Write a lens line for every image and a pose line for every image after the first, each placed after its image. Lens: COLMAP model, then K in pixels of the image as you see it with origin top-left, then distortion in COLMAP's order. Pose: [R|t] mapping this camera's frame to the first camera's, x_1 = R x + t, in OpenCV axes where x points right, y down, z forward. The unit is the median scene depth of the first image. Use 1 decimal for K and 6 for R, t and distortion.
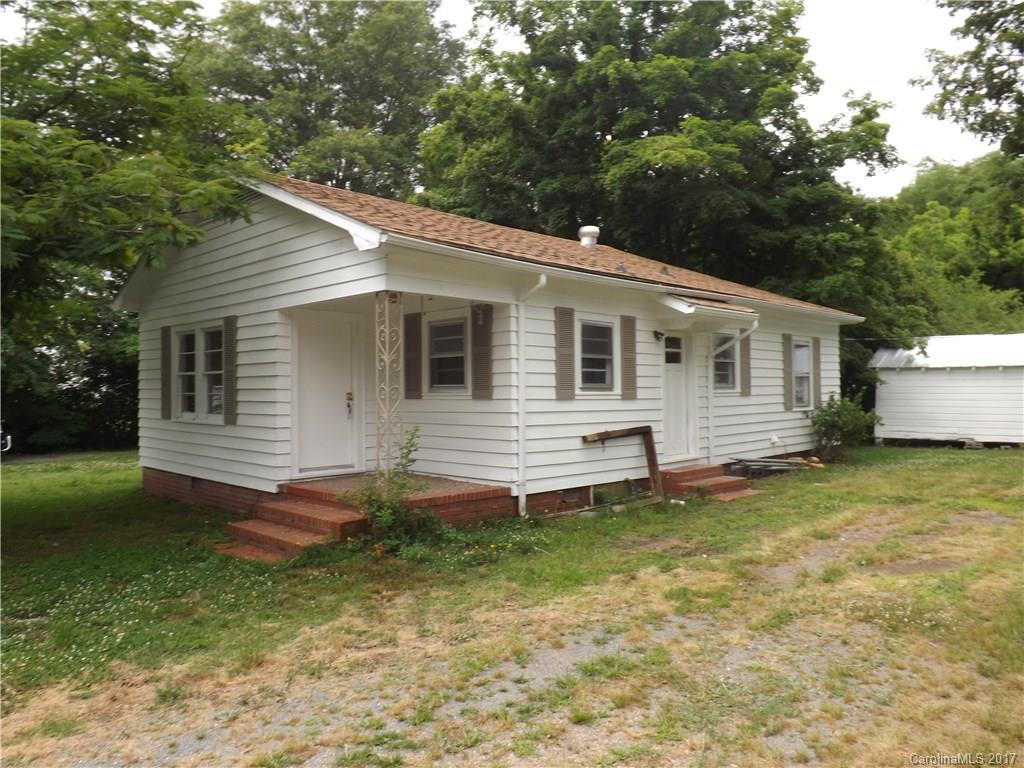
lens RADIAL K [[753.2, 0, 512.0], [0, 753.2, 384.0], [0, 0, 1]] dist [-0.049769, 0.011062]
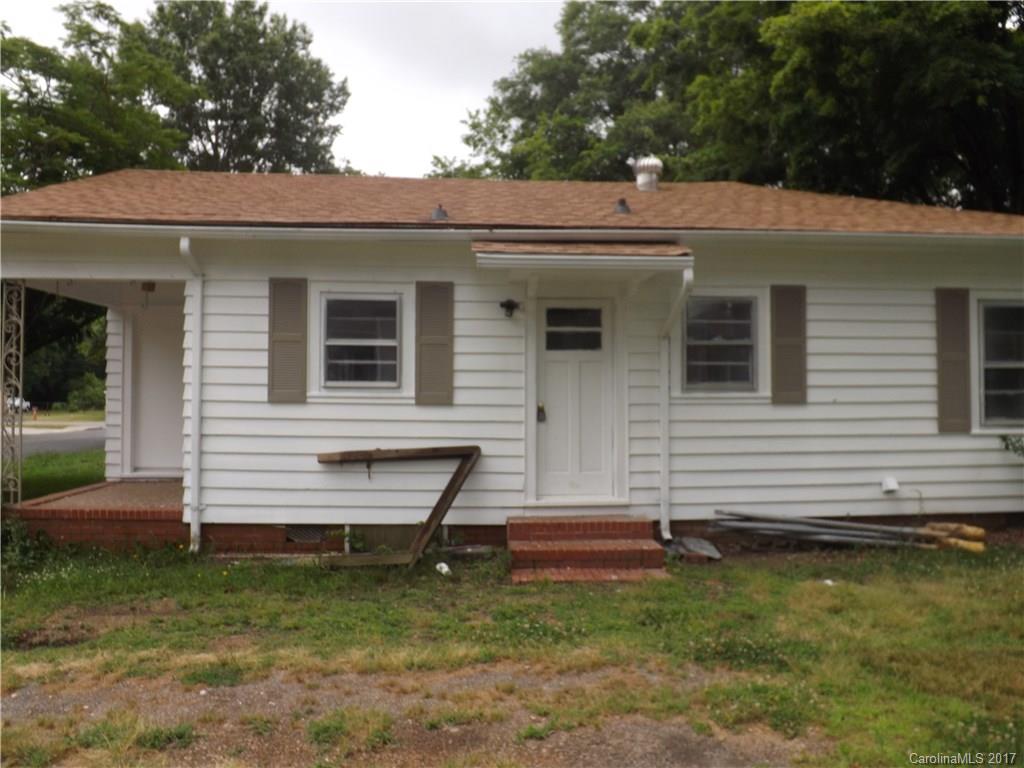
lens RADIAL K [[753.2, 0, 512.0], [0, 753.2, 384.0], [0, 0, 1]] dist [-0.049769, 0.011062]
pose [[0.749566, 0.007880, -0.661882, 0.646574], [-0.004126, 0.999965, 0.007233, -0.003471], [0.661917, -0.002691, 0.749573, 0.533578]]
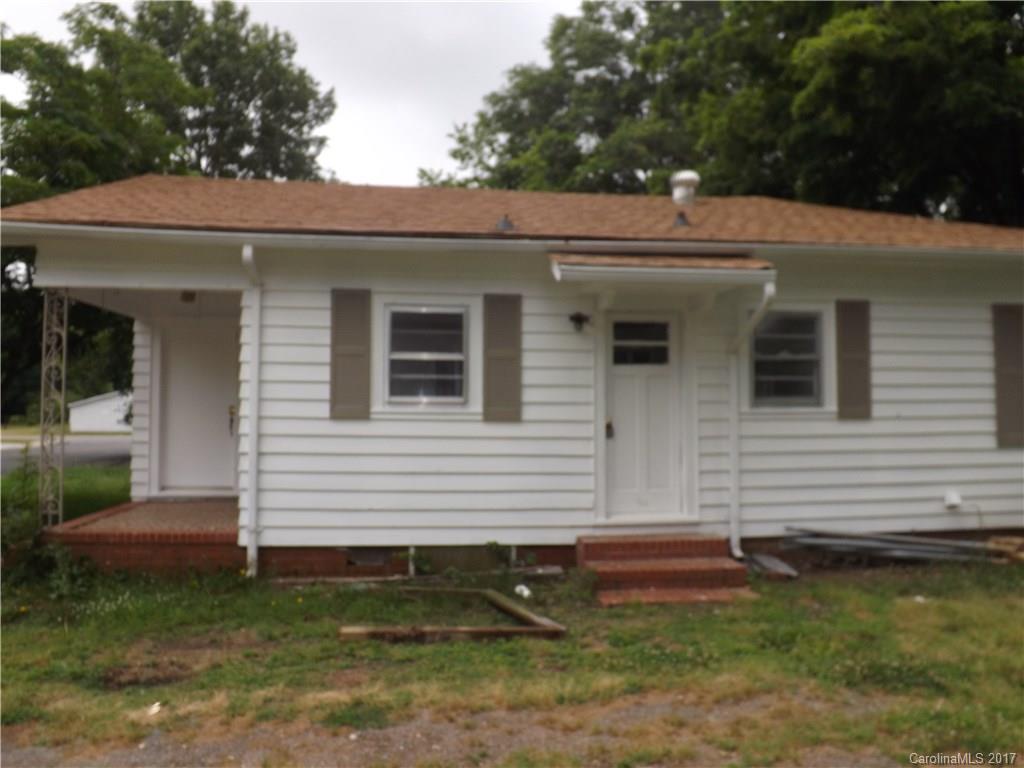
lens RADIAL K [[751.2, 0, 512.0], [0, 751.2, 384.0], [0, 0, 1]] dist [-0.043542, -0.001225]
pose [[0.783242, -0.003358, -0.621708, 0.561068], [-0.004654, 0.999926, -0.011265, -0.004316], [0.621700, 0.011717, 0.783168, 0.487676]]
